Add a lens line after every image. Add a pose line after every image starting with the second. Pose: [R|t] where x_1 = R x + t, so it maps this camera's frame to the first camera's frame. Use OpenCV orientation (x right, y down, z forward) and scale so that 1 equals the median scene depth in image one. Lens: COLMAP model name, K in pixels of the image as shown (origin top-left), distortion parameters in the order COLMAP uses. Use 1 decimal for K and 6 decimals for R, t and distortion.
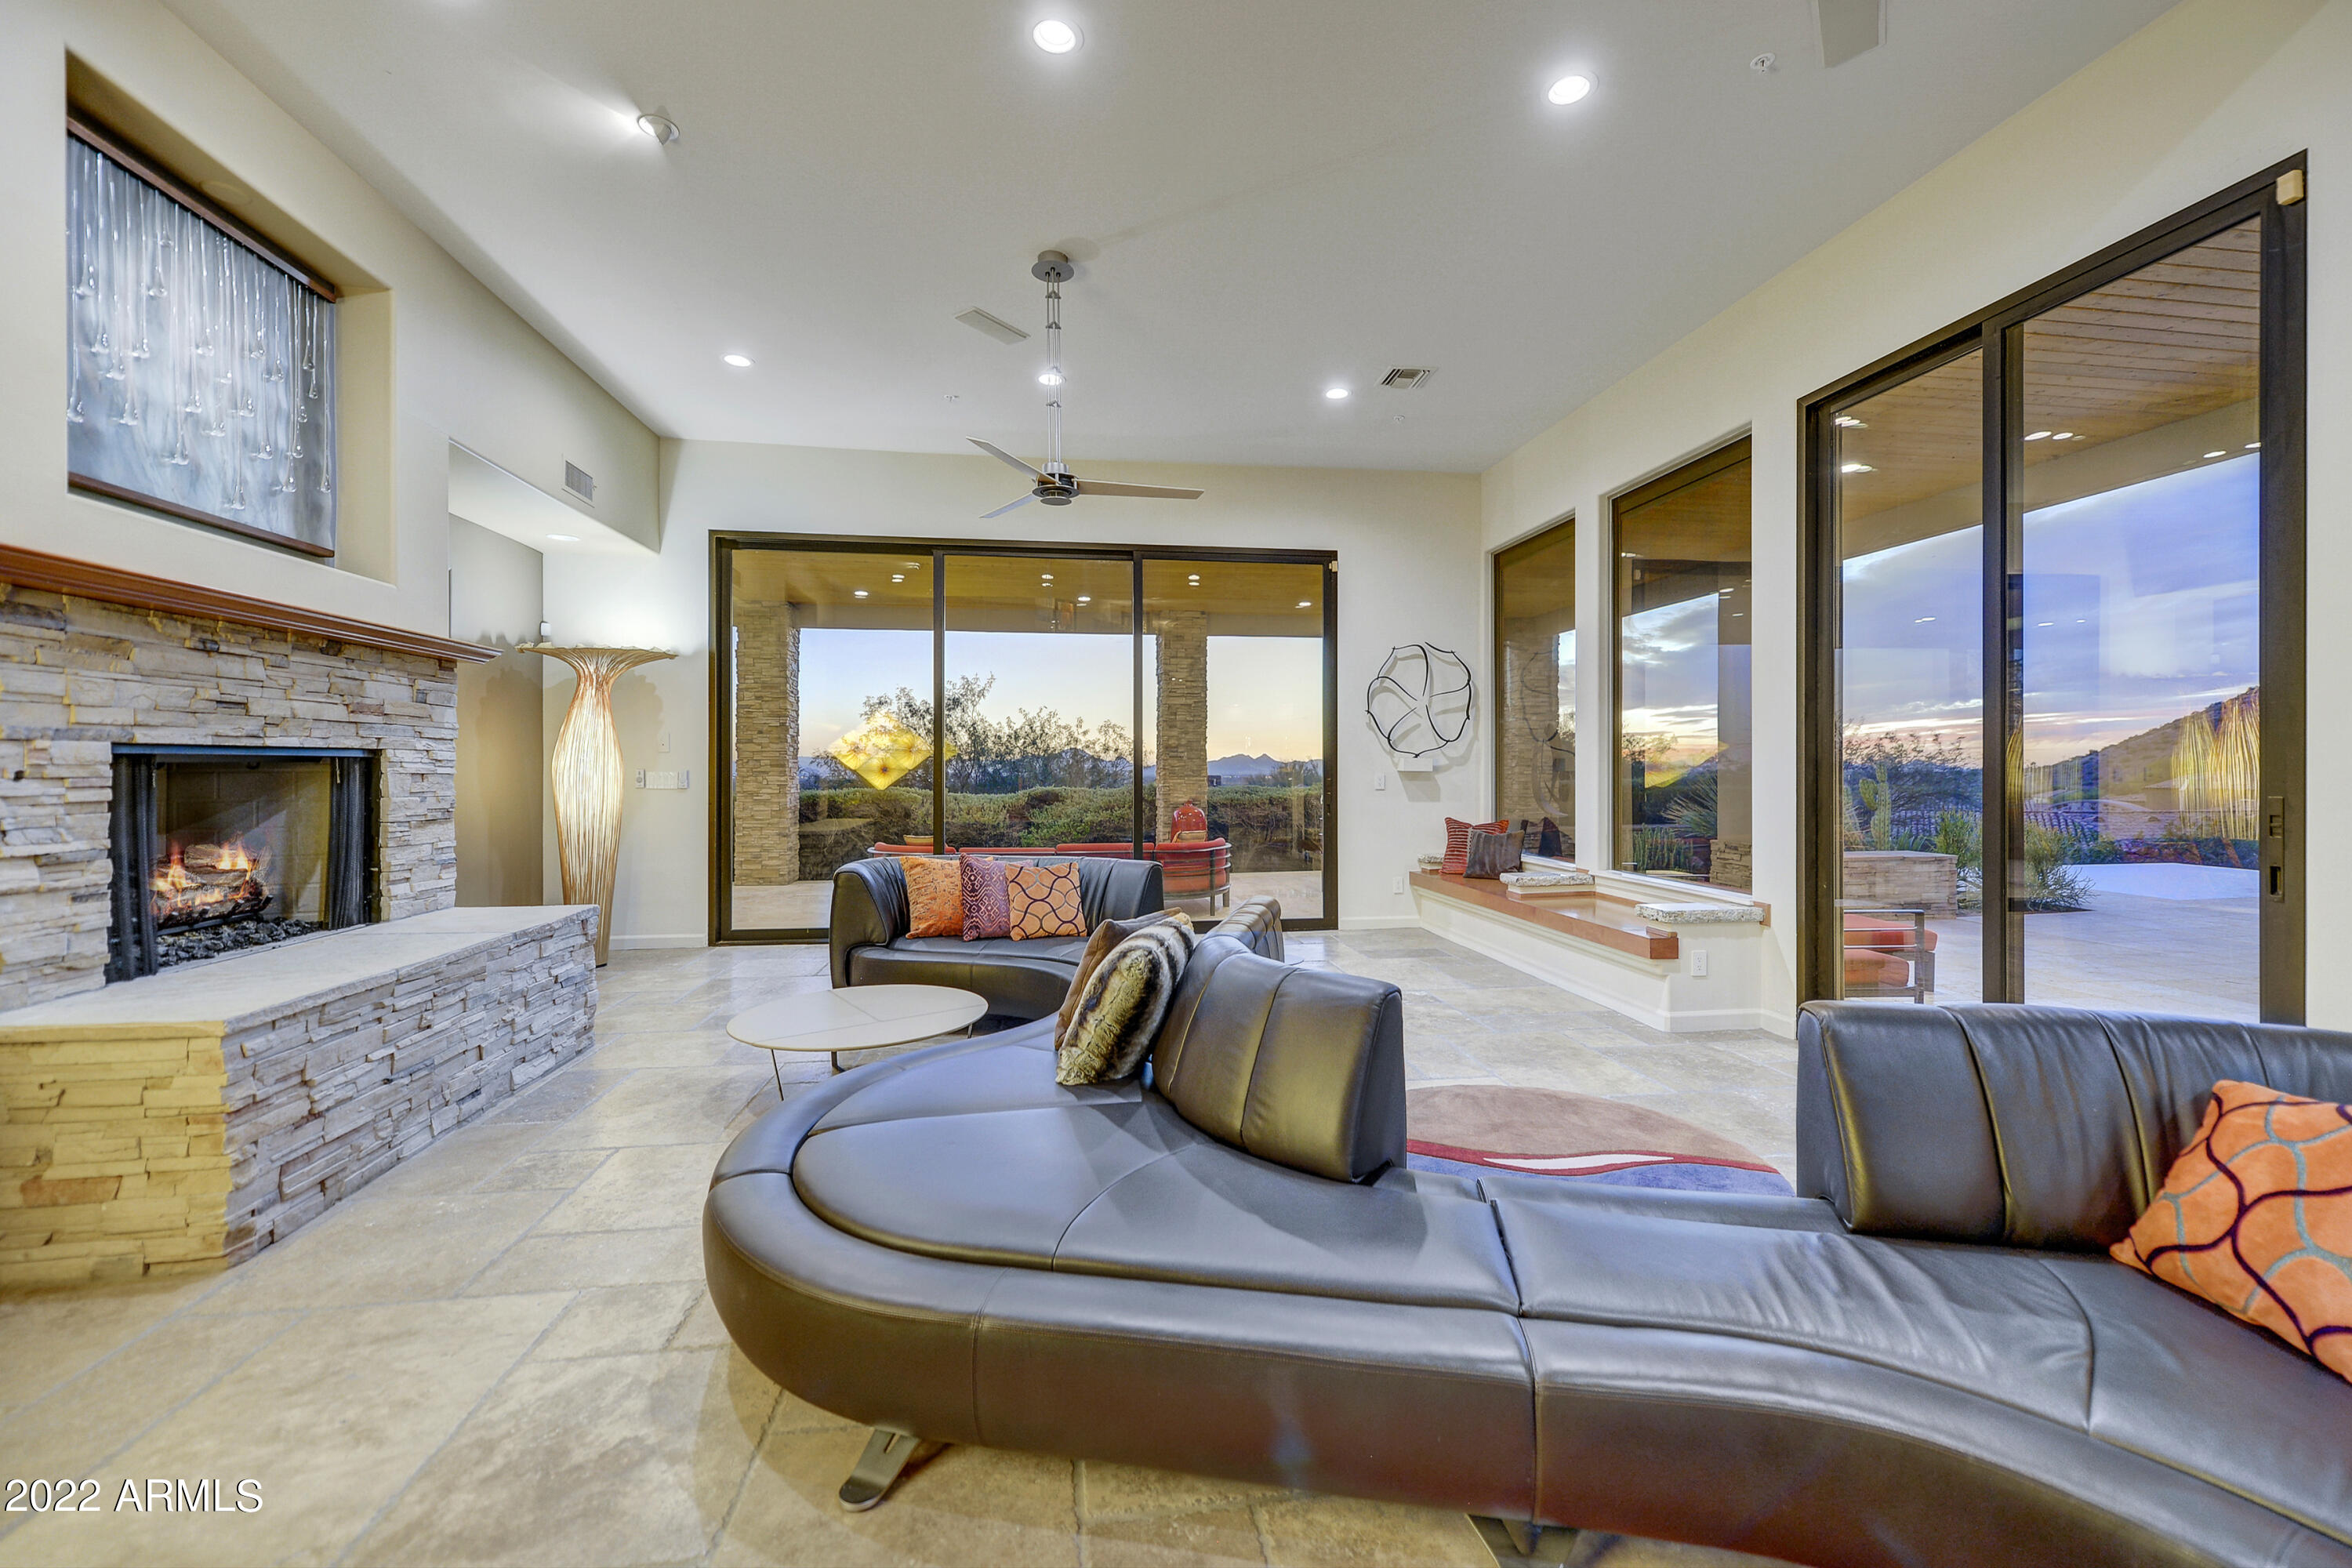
lens RADIAL K [[956.5, 0, 1193.4], [0, 956.5, 766.5], [0, 0, 1]] dist [0.003183, -0.000133]
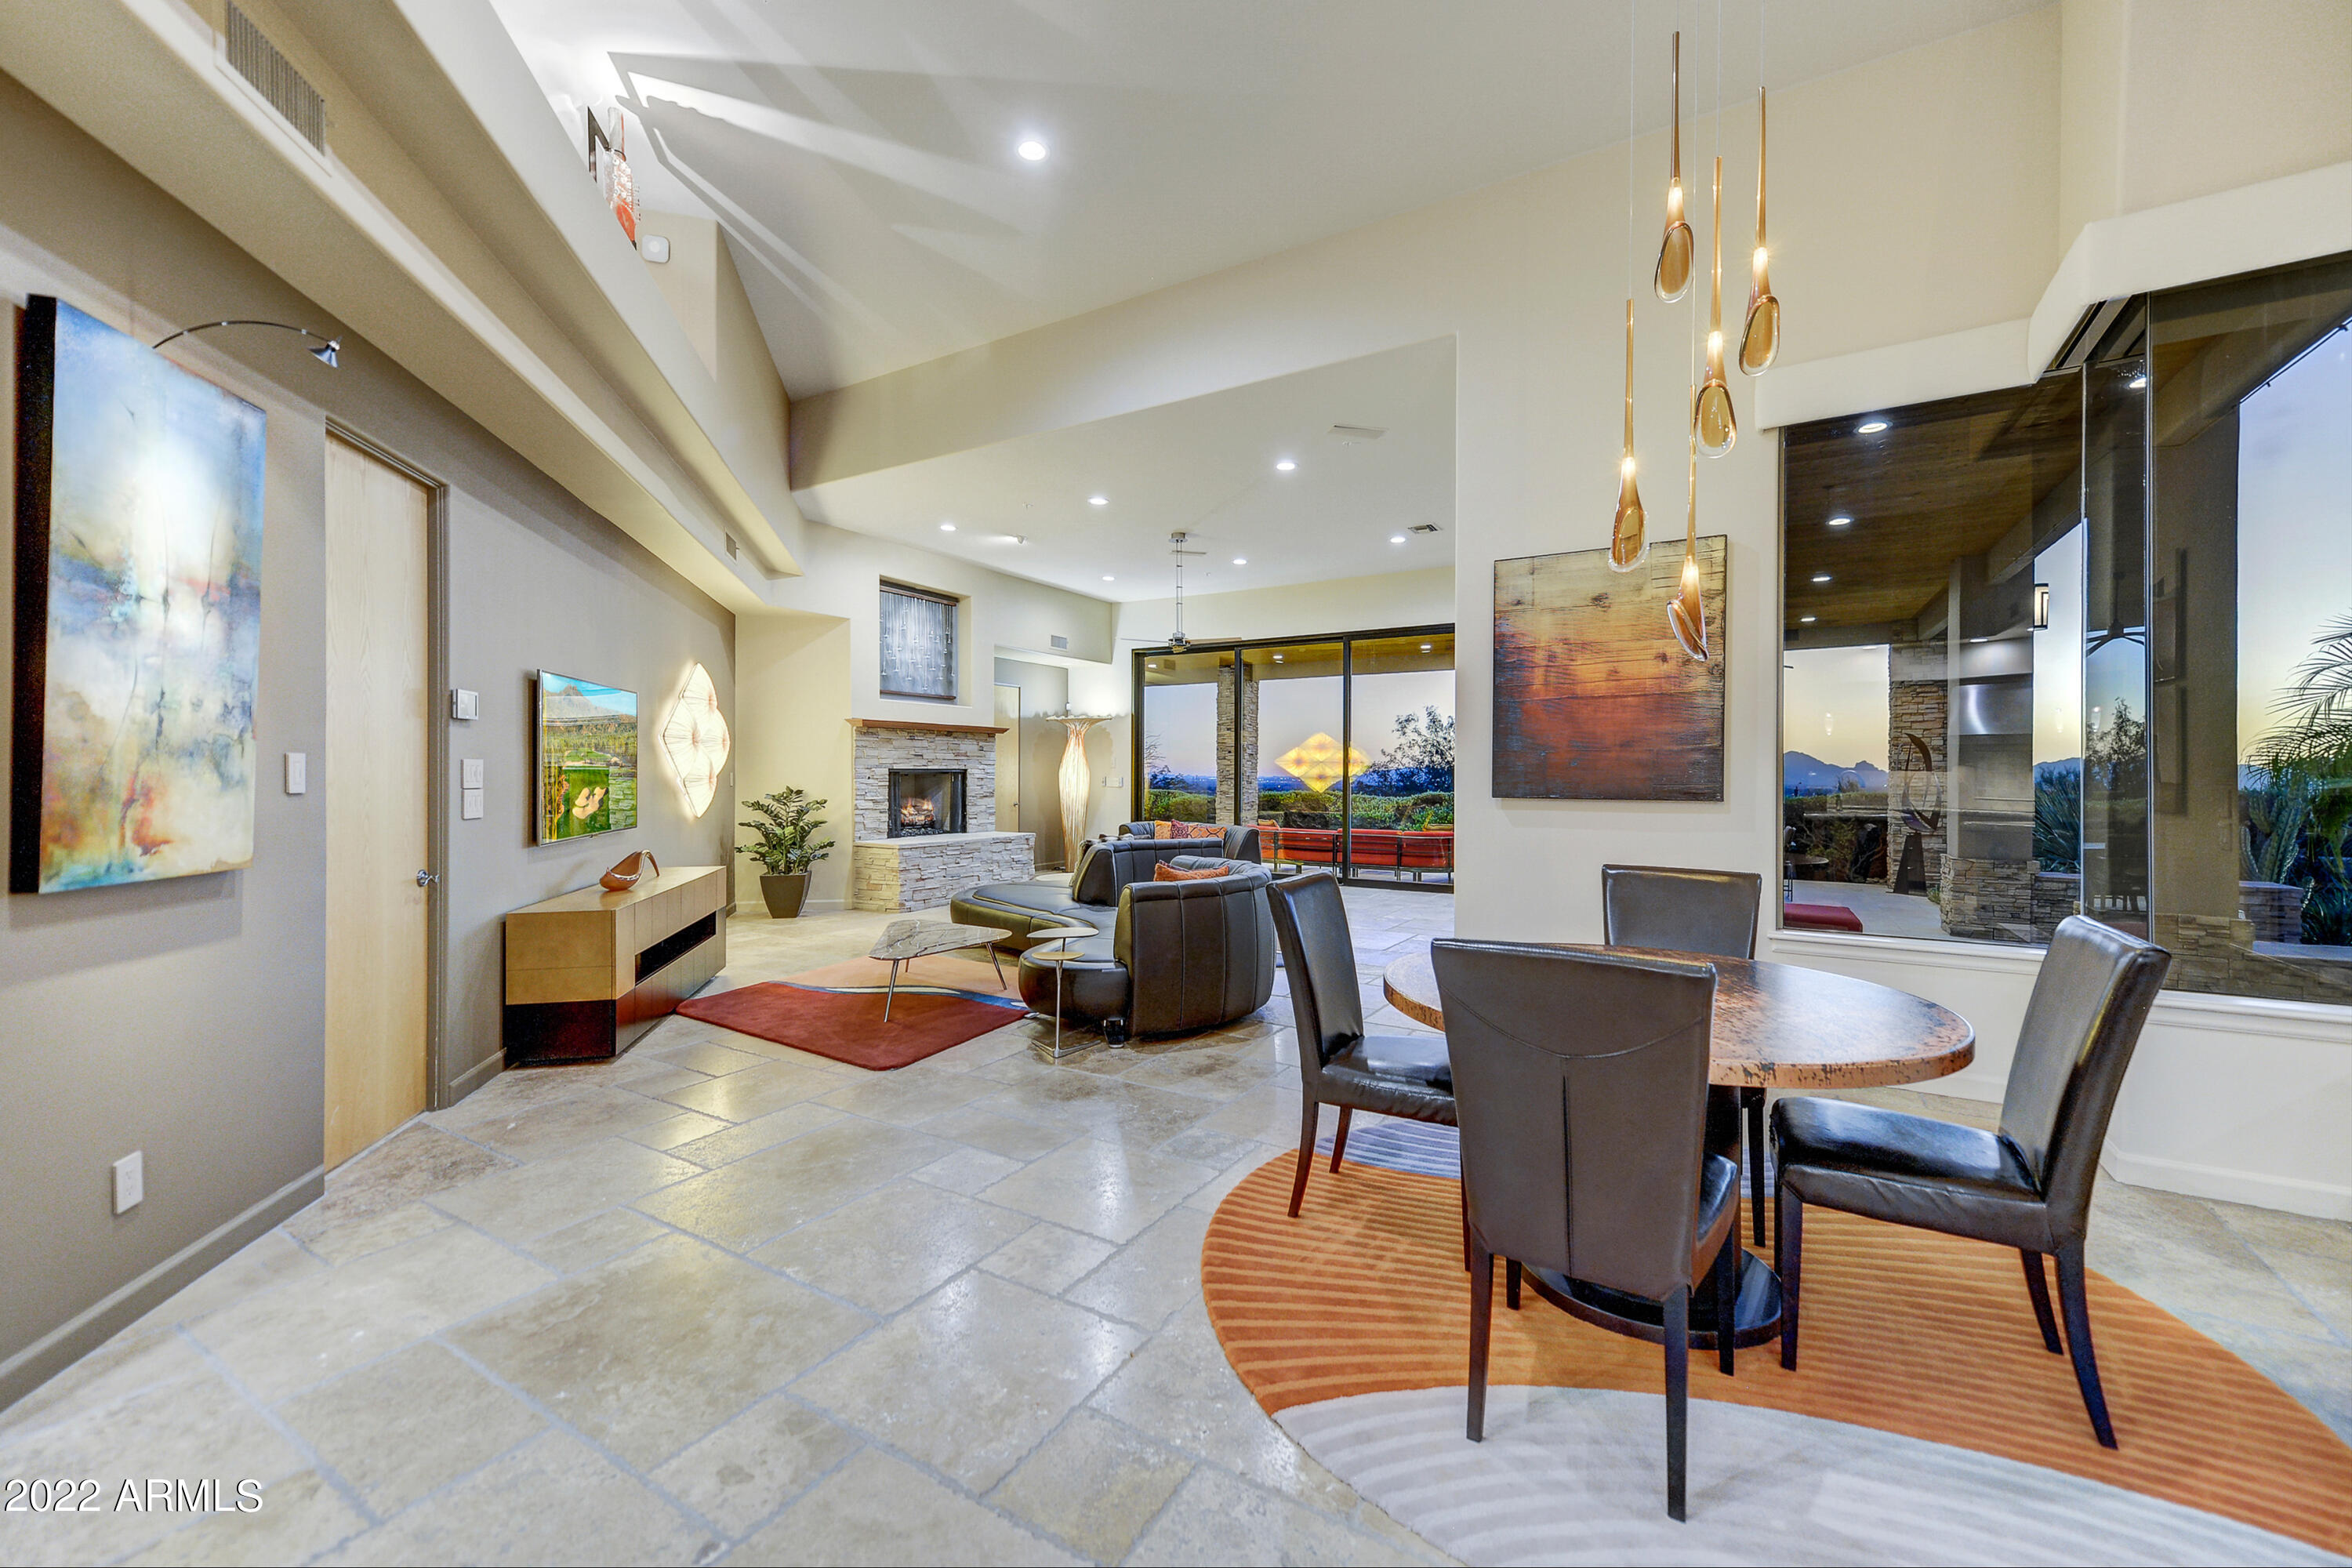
lens RADIAL K [[956.5, 0, 1164.1], [0, 956.5, 780.3], [0, 0, 1]] dist [0.003183, -0.000133]
pose [[0.770663, 0.012034, -0.637129, 1.372369], [-0.007211, 0.999922, 0.010164, -0.018198], [0.637202, -0.003239, 0.770690, -0.766234]]
